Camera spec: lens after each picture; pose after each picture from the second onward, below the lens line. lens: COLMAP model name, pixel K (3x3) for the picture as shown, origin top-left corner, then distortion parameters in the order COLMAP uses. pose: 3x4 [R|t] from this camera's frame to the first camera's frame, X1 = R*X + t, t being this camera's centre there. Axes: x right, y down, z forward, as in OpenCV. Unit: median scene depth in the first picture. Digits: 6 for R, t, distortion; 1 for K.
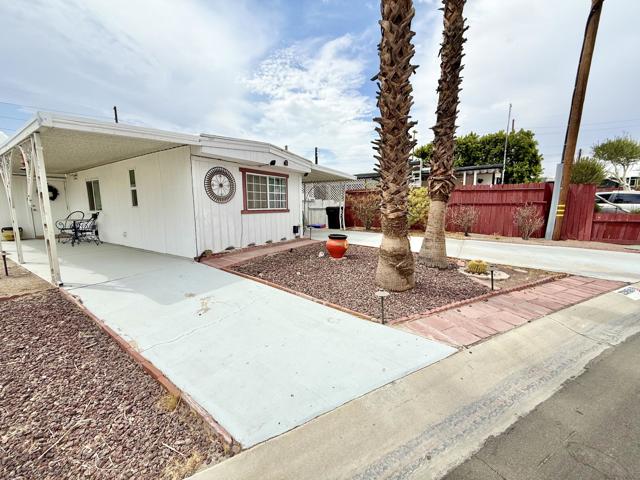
lens RADIAL K [[255.2, 0, 318.2], [0, 255.2, 240.3], [0, 0, 1]] dist [0.001230, 0.000393]
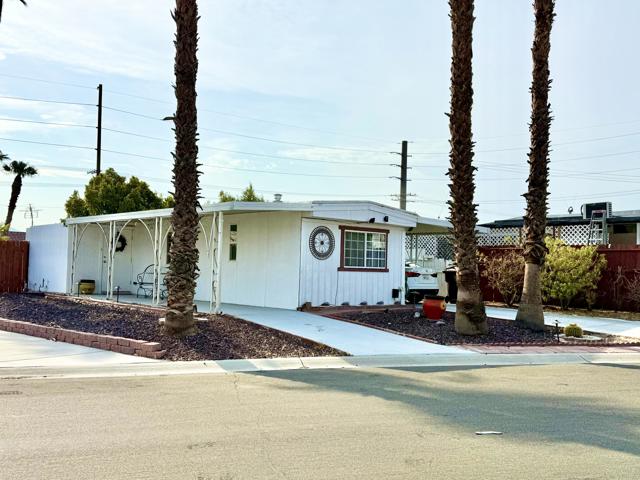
lens RADIAL K [[635.8, 0, 320.0], [0, 635.8, 240.0], [0, 0, 1]] dist [0.096958, -0.008705]
pose [[0.967895, 0.020223, -0.250539, 0.229082], [-0.065722, 0.982444, -0.174599, 0.198334], [0.242609, 0.185460, 0.952232, -1.285298]]
